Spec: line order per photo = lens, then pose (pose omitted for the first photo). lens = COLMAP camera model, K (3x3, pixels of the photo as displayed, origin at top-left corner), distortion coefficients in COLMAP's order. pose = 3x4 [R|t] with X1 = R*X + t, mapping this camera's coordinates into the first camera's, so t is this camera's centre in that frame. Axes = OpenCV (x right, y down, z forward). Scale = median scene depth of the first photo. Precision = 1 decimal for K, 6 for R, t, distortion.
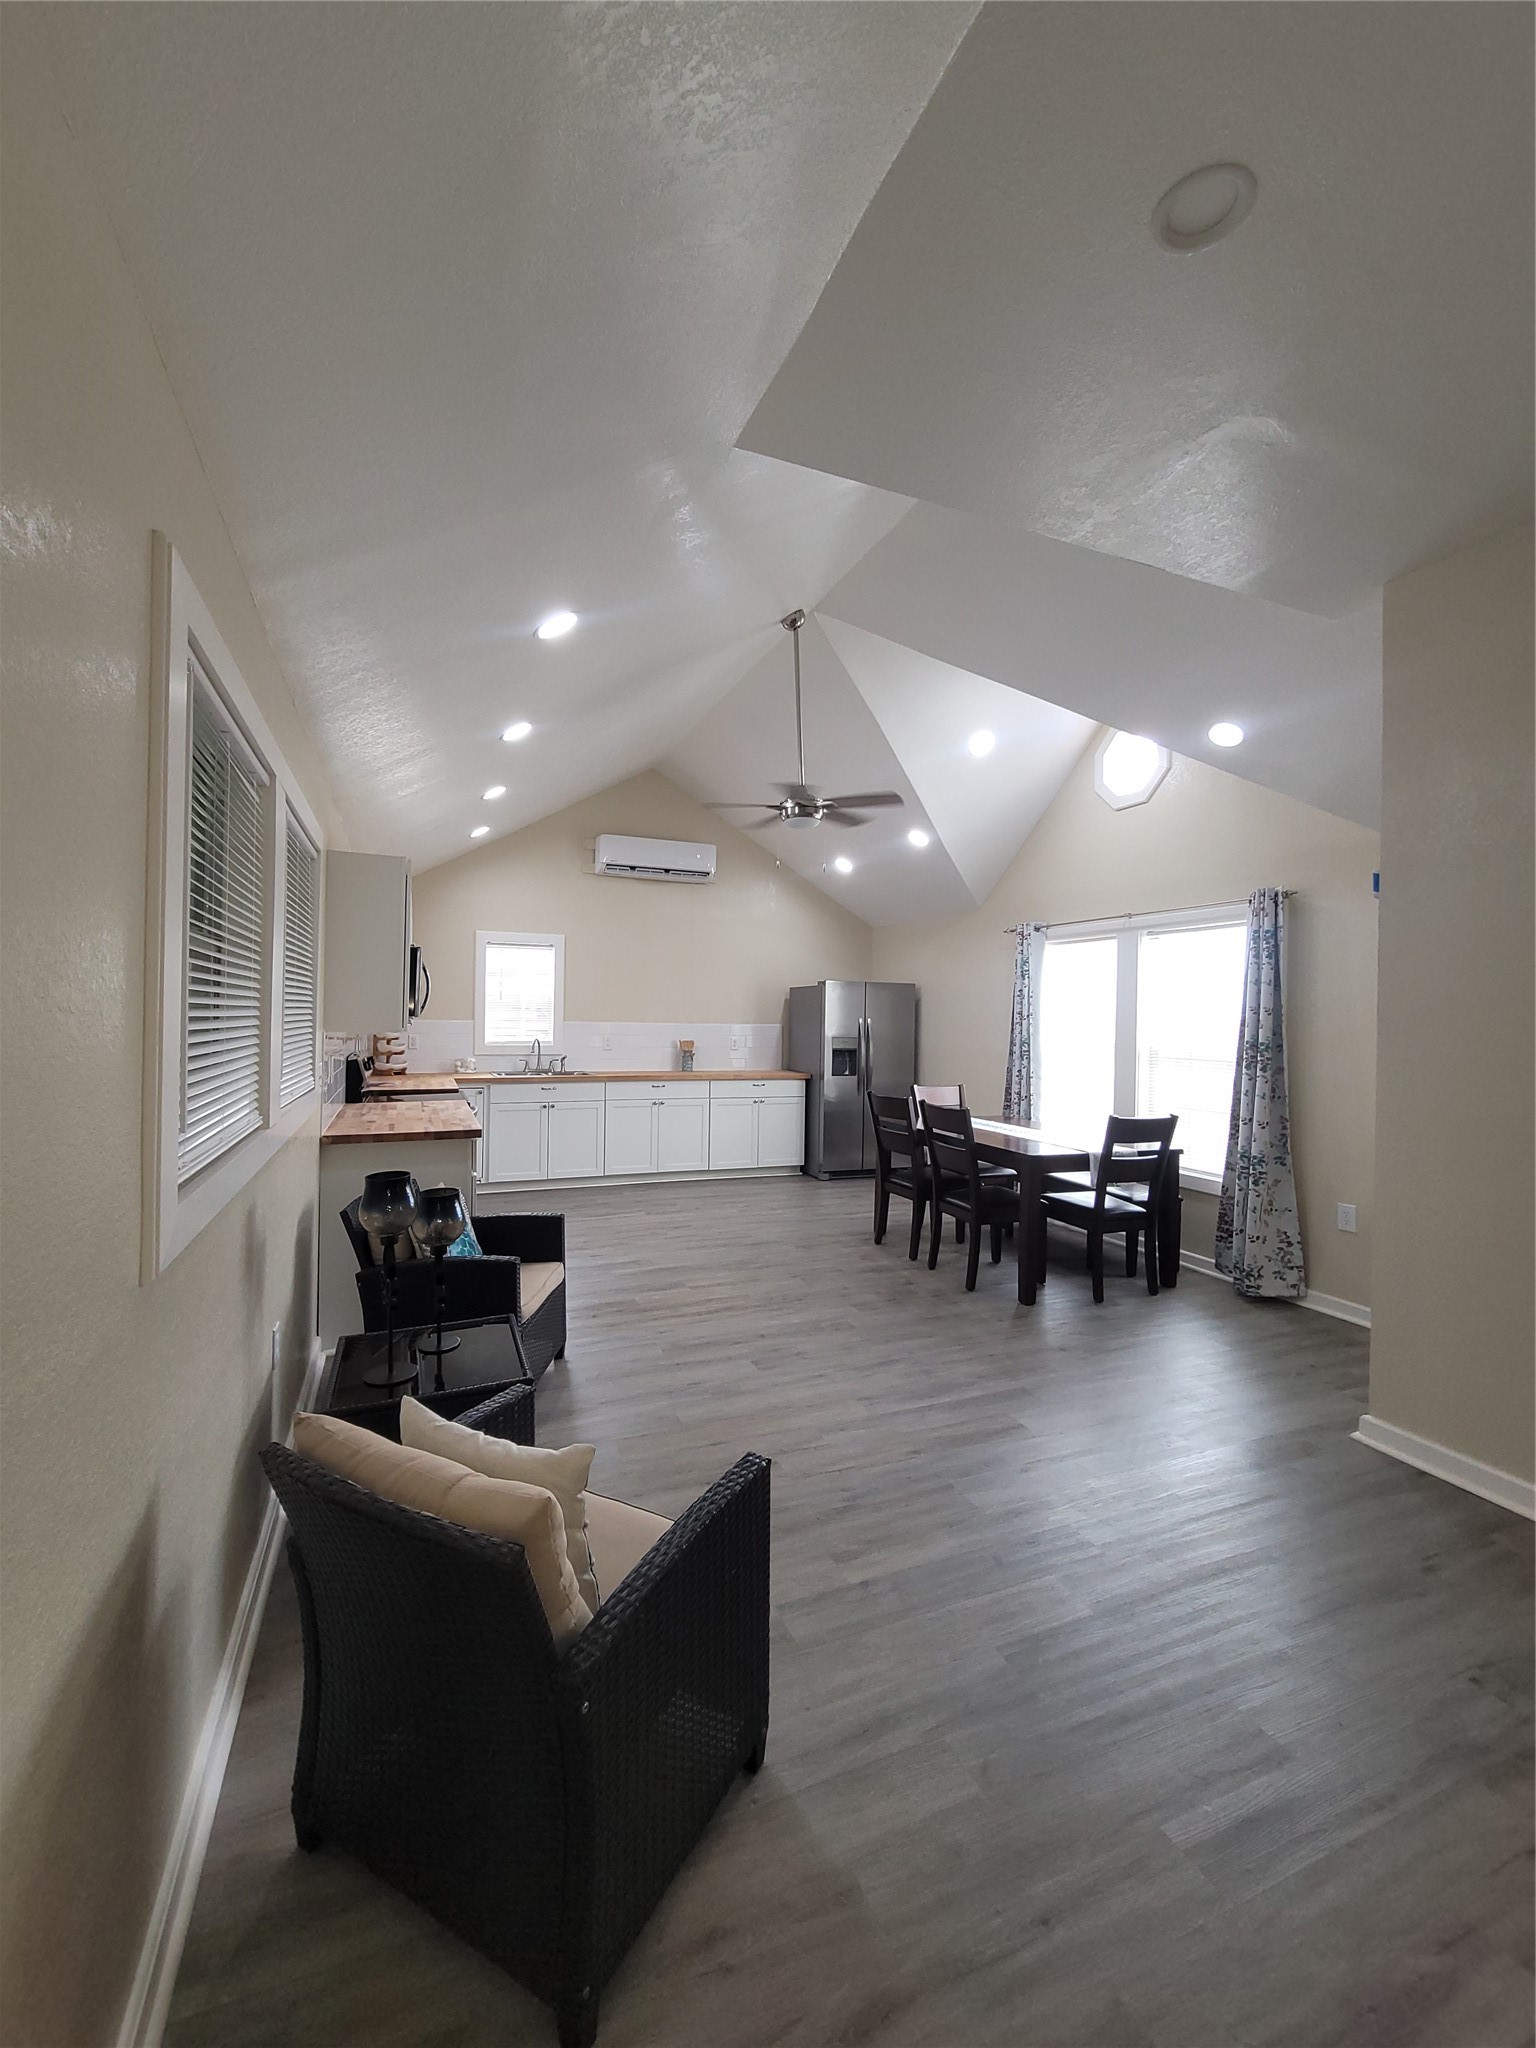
lens RADIAL K [[841.0, 0, 768.0], [0, 841.0, 1024.0], [0, 0, 1]] dist [-0.004369, -0.000328]
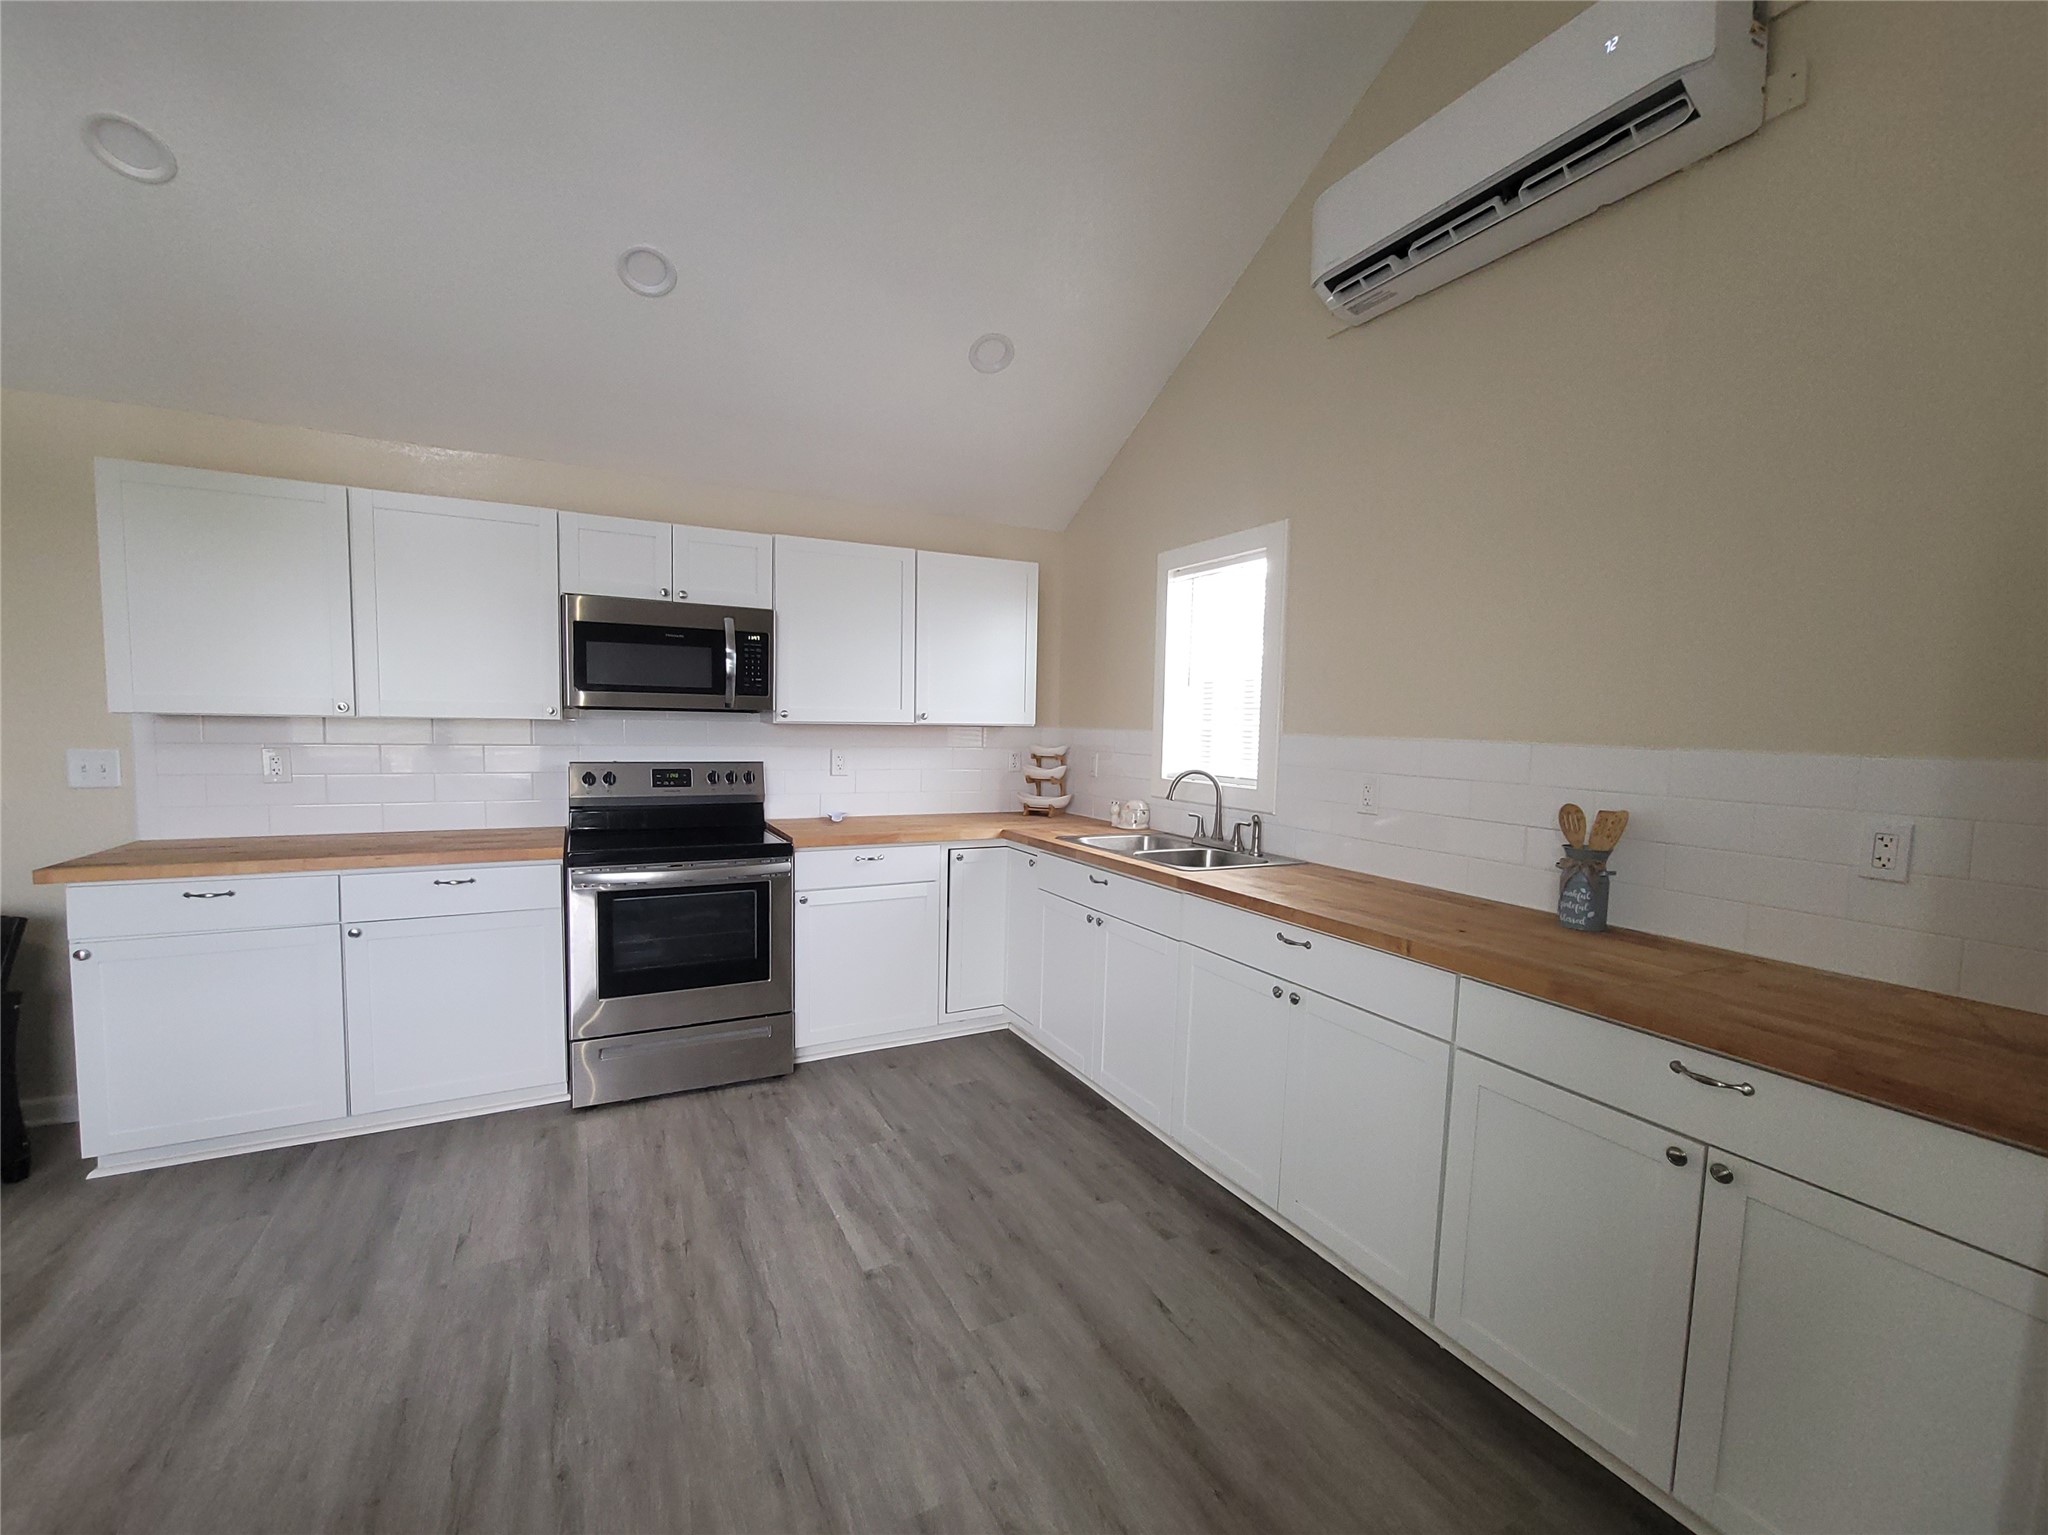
lens RADIAL K [[856.8, 0, 1015.3], [0, 856.8, 781.1], [0, 0, 1]] dist [-0.002260, -0.000345]
pose [[0.074027, 0.057165, -0.995616, 0.171651], [-0.034098, 0.997917, 0.054762, 0.002075], [0.996673, 0.029894, 0.075822, 0.883374]]
